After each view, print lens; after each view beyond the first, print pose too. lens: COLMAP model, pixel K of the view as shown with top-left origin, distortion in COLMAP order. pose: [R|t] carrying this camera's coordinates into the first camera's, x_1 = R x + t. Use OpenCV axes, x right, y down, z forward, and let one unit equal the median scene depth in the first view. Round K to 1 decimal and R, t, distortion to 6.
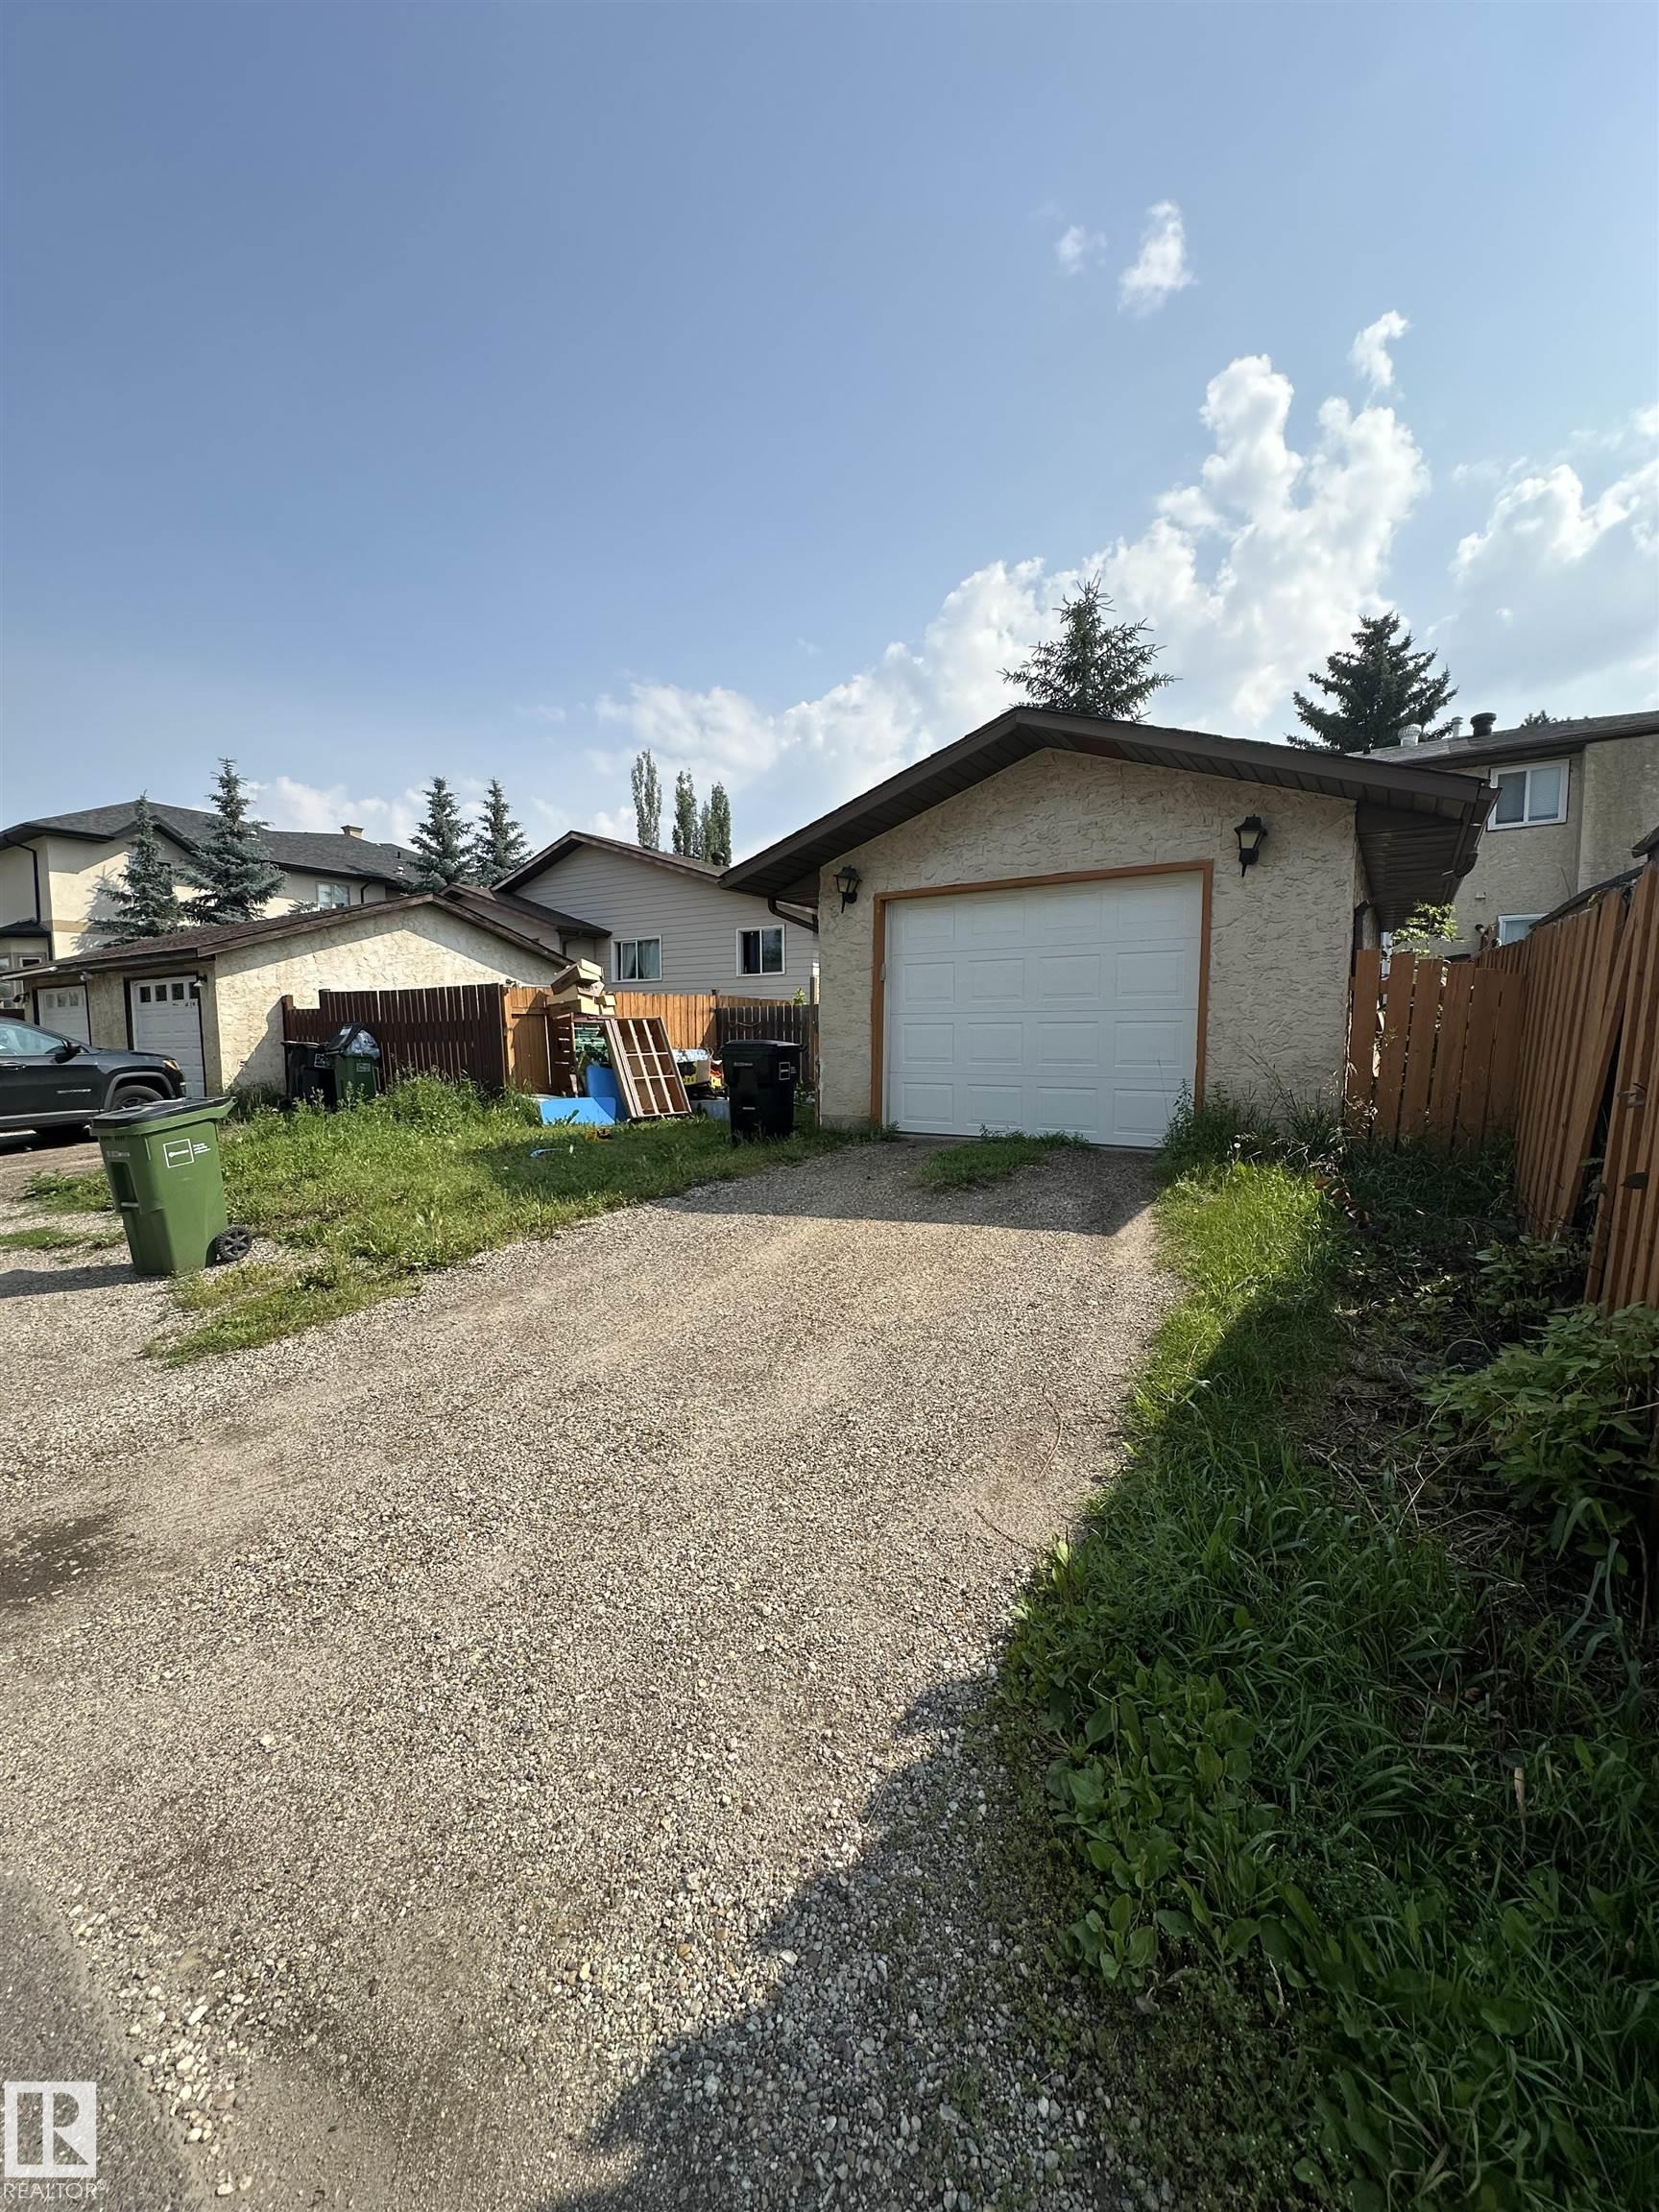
lens RADIAL K [[887.0, 0, 829.4], [0, 887.0, 1101.7], [0, 0, 1]] dist [-0.000717, 0.000505]
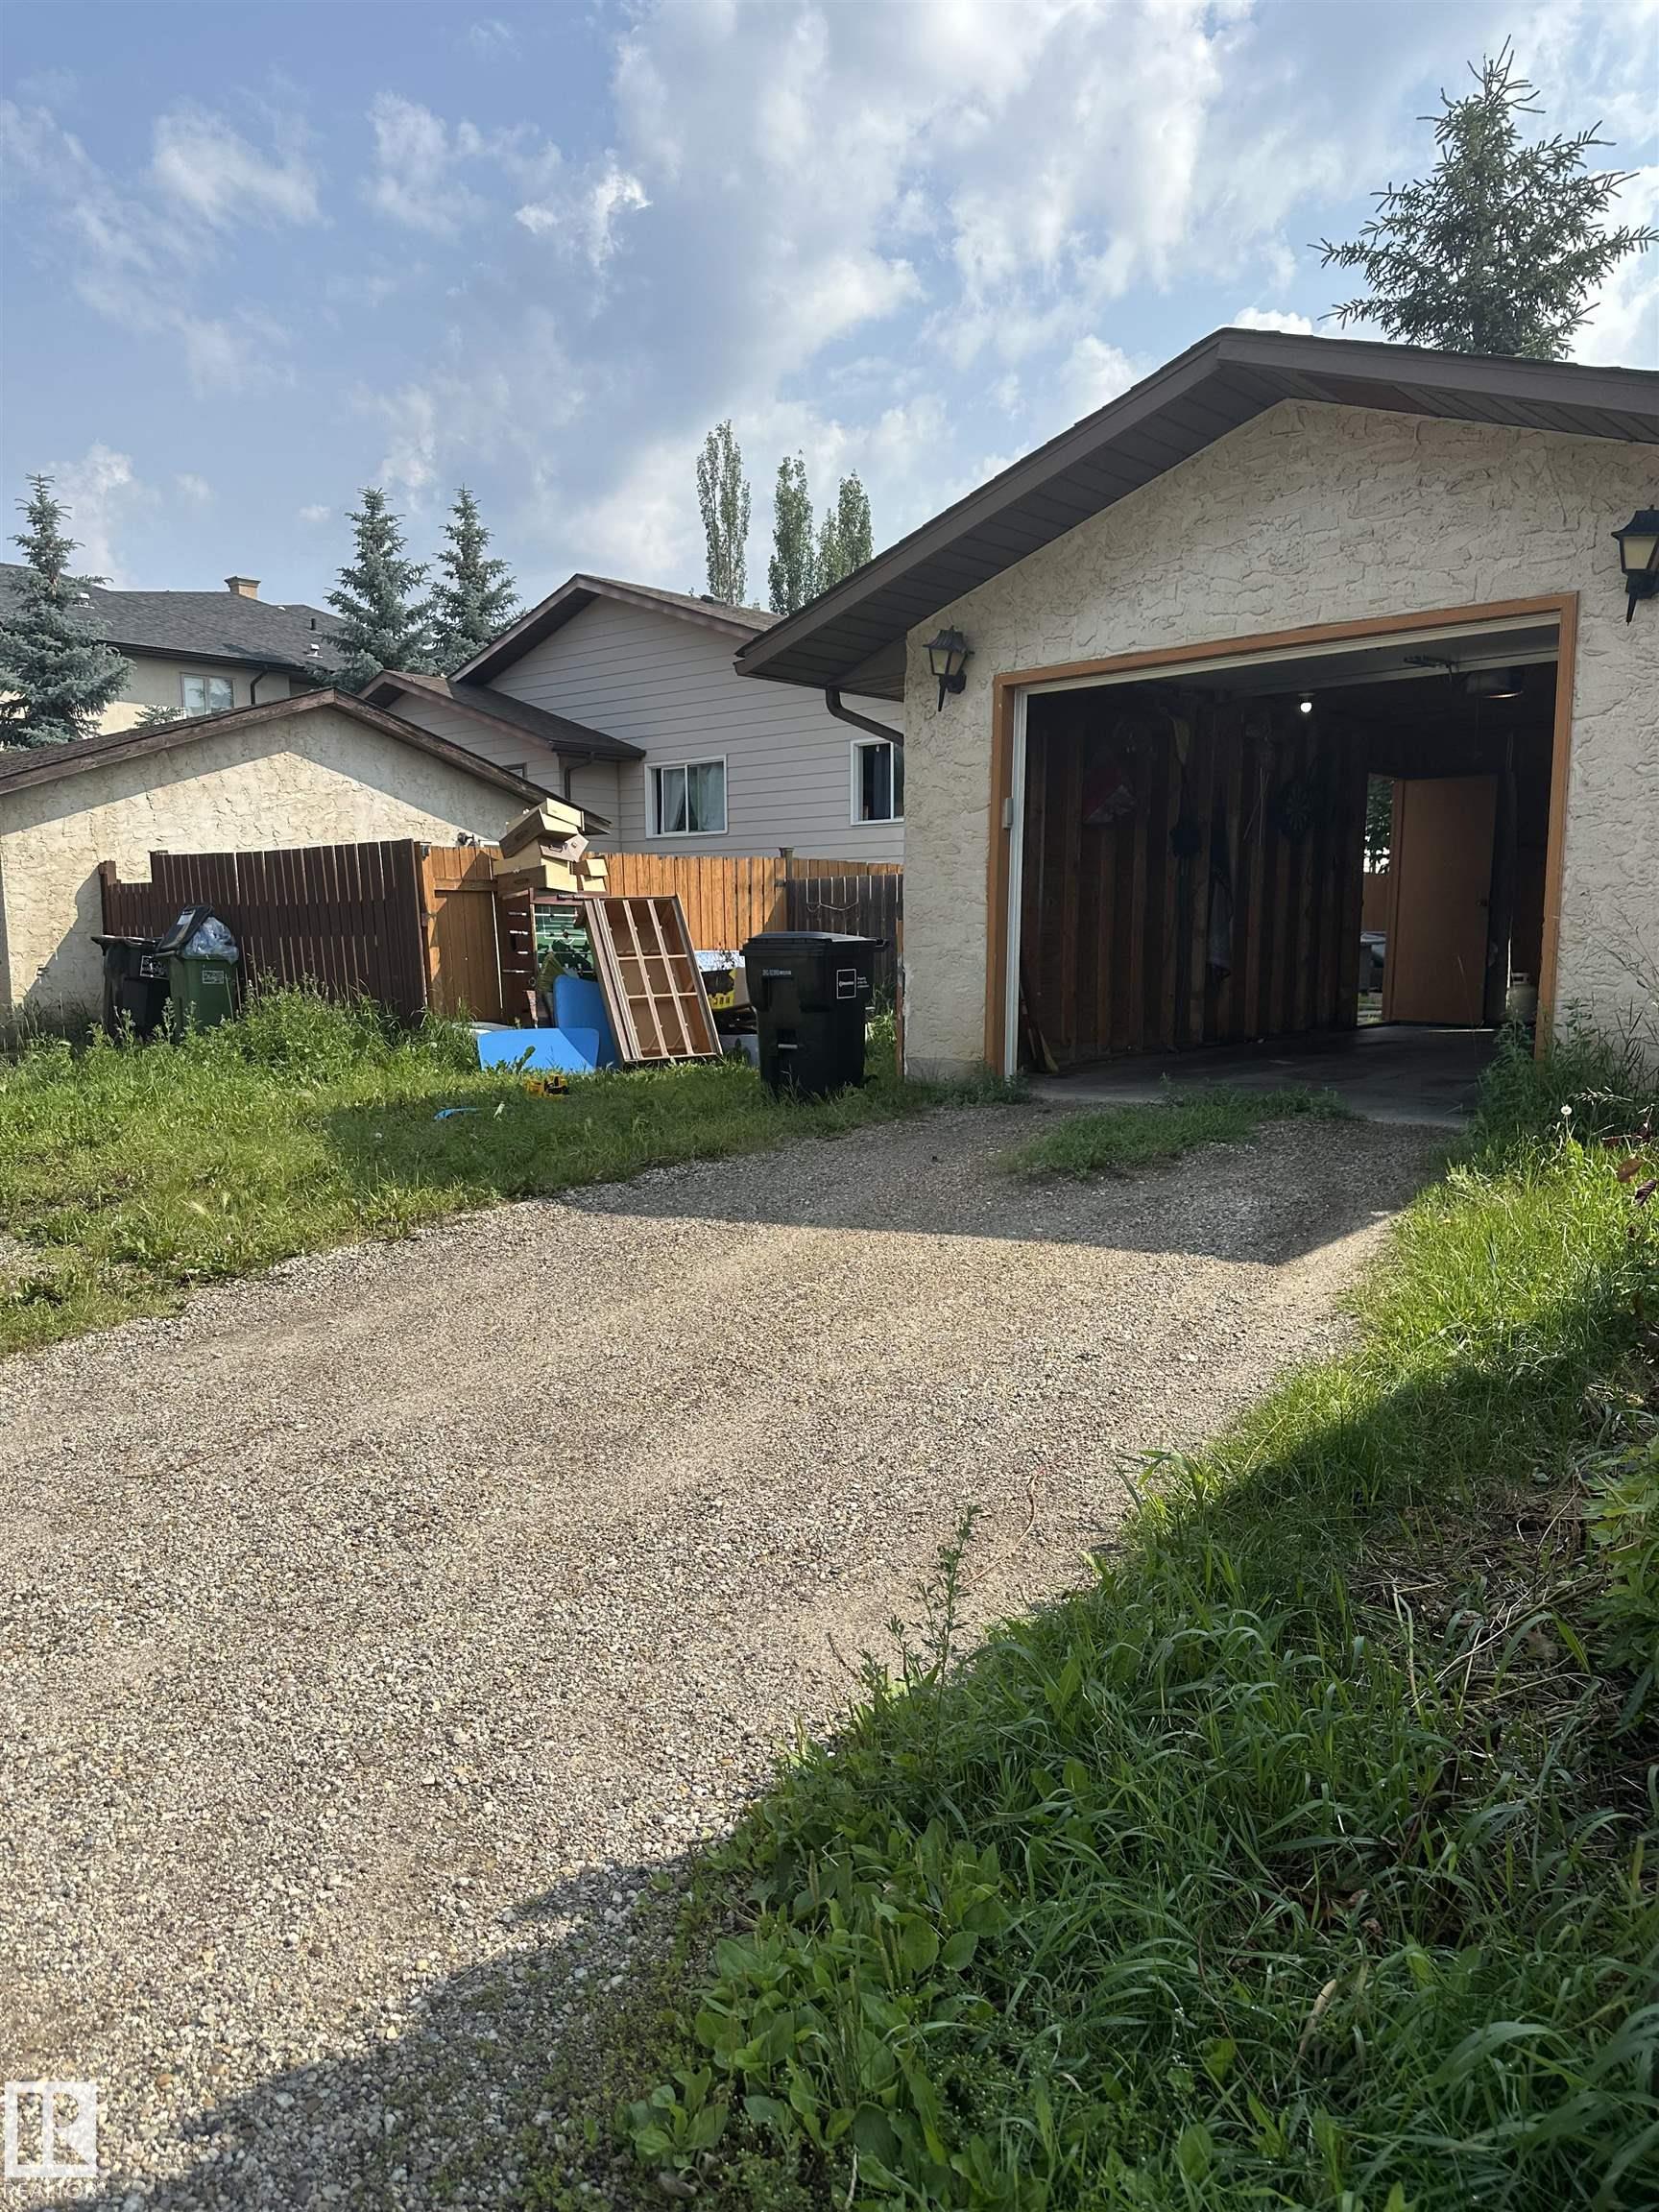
lens RADIAL K [[1585.9, 0, 829.5], [0, 1585.9, 1106.0], [0, 0, 1]] dist [0.040552, -0.046782]
pose [[0.986912, 0.013934, -0.160659, 0.086700], [-0.008020, 0.999268, 0.037403, 0.006439], [0.161063, -0.035625, 0.986301, -0.035937]]
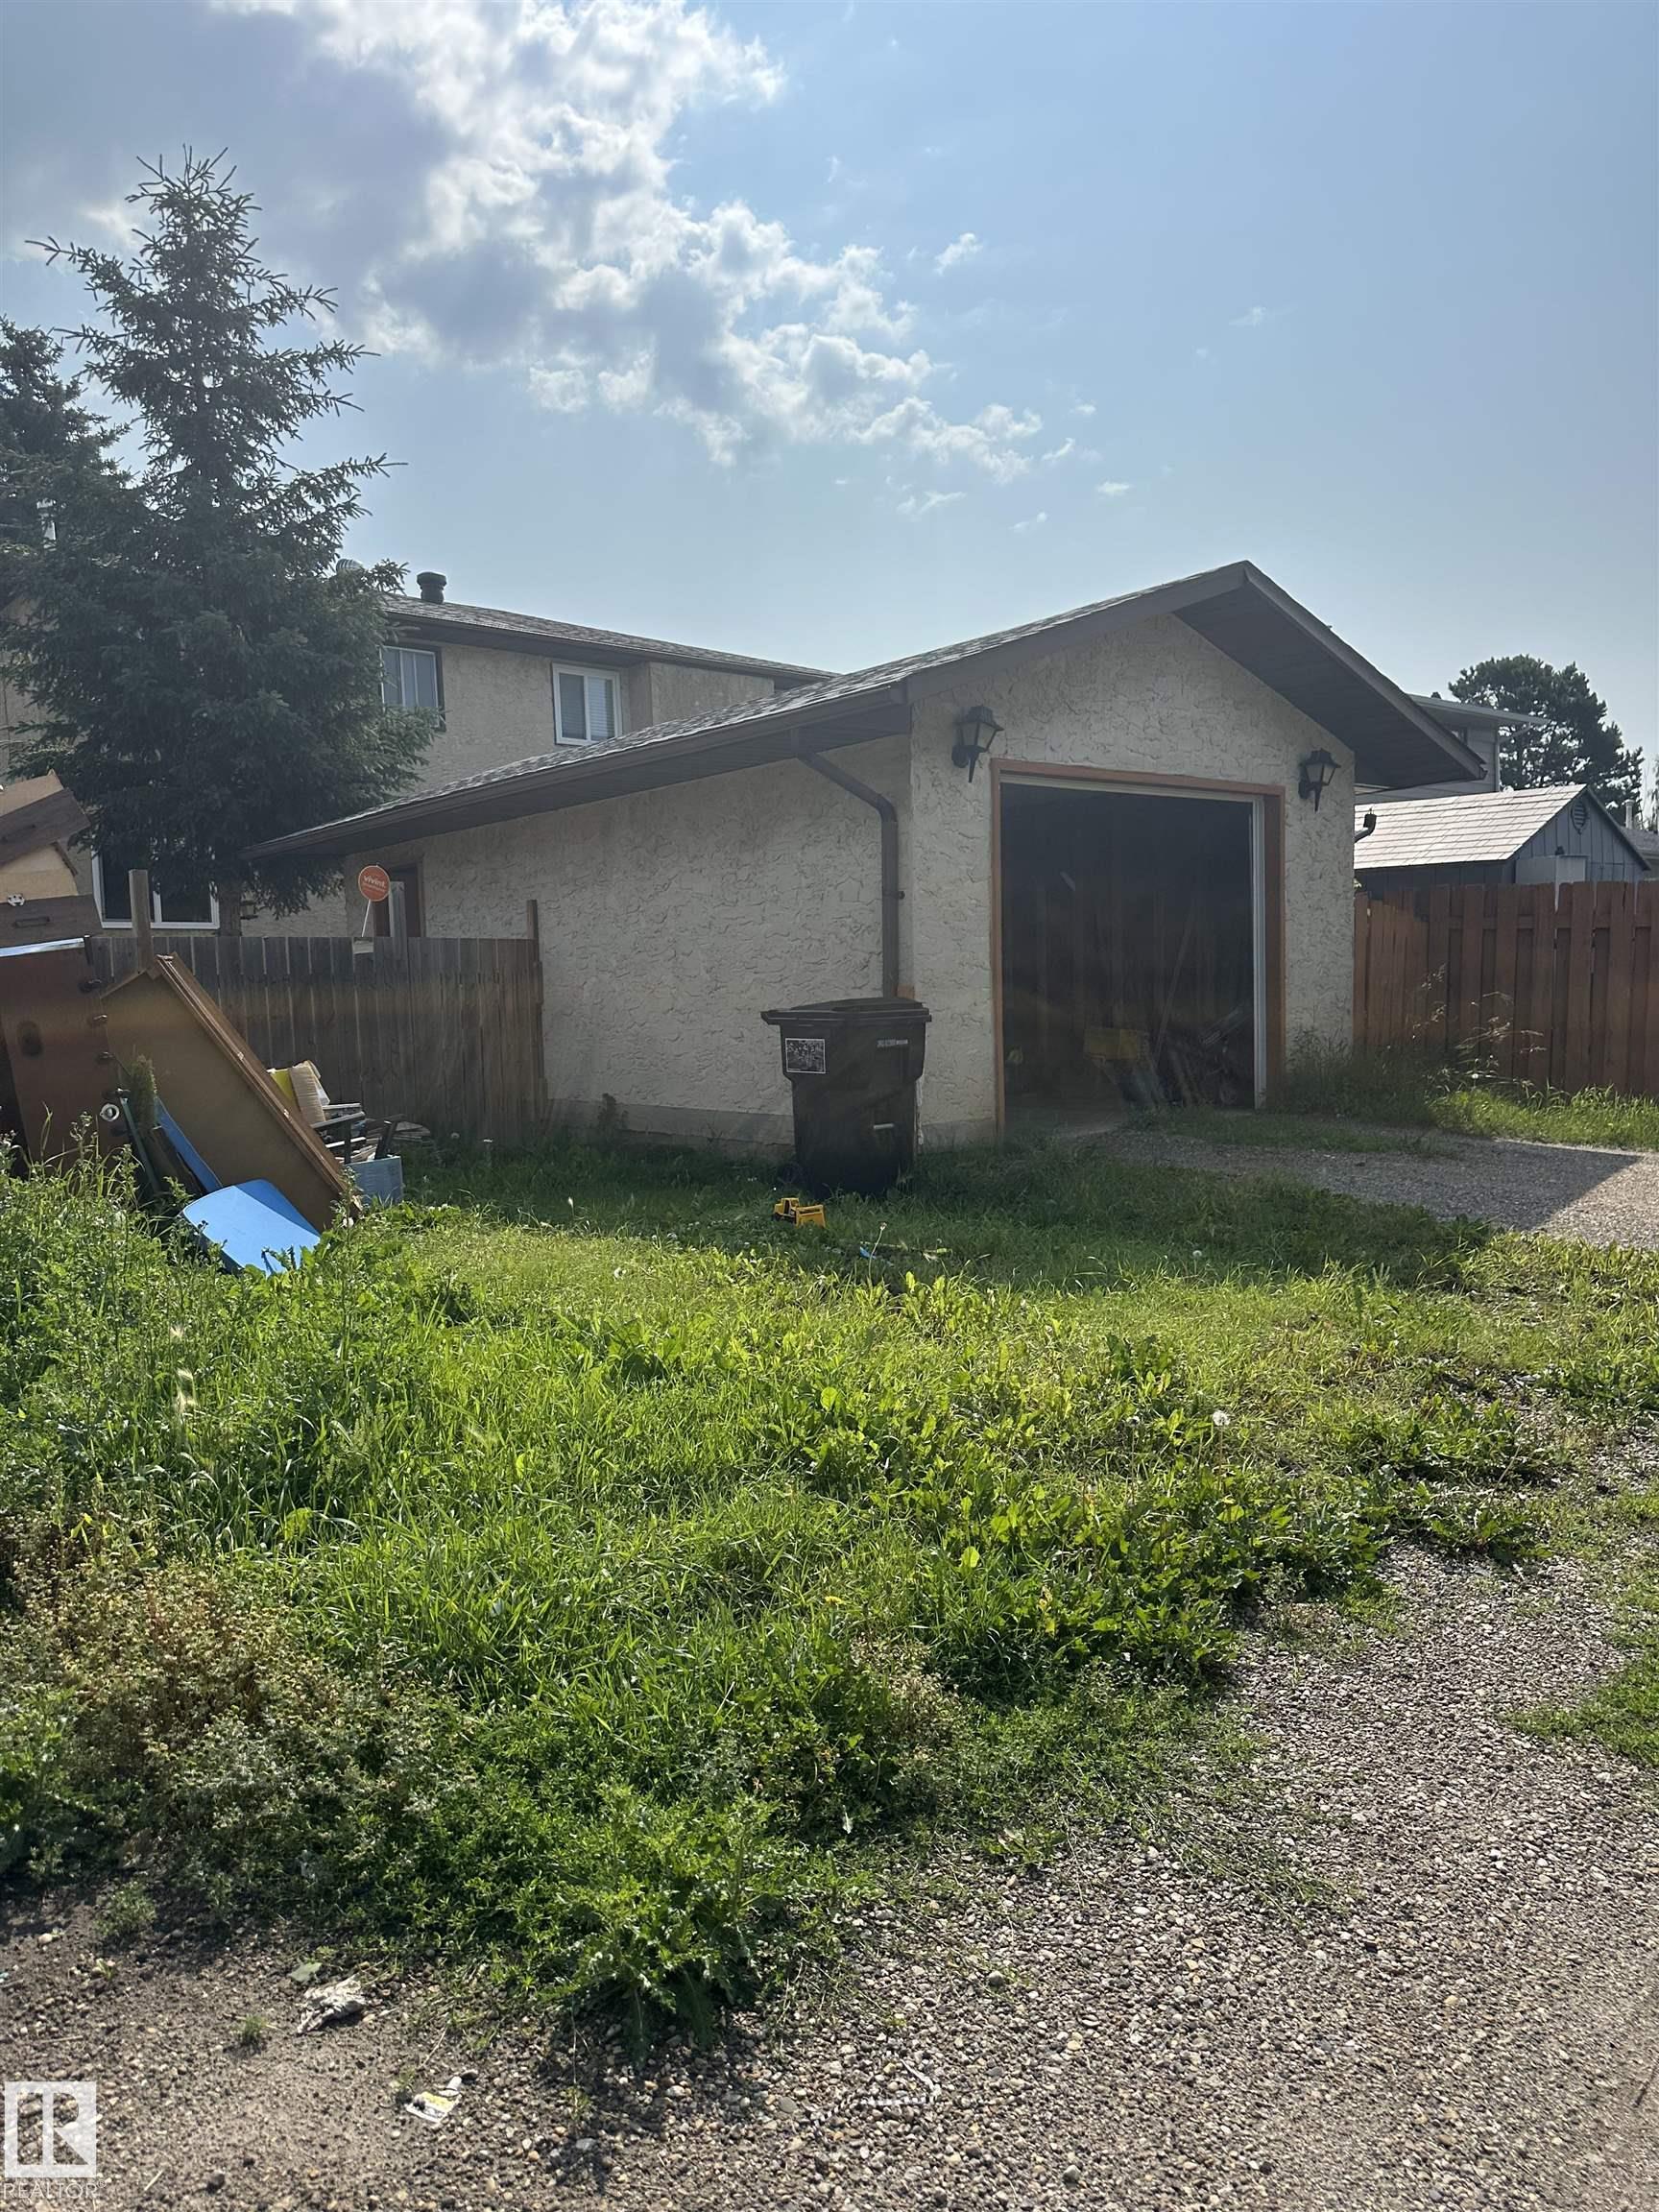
lens RADIAL K [[1585.9, 0, 829.5], [0, 1585.9, 1106.0], [0, 0, 1]] dist [0.040552, -0.046782]
pose [[0.343899, -0.058950, 0.937154, -0.786813], [0.091833, 0.995355, 0.028911, -0.026326], [-0.934505, 0.076119, 0.347715, 0.557716]]
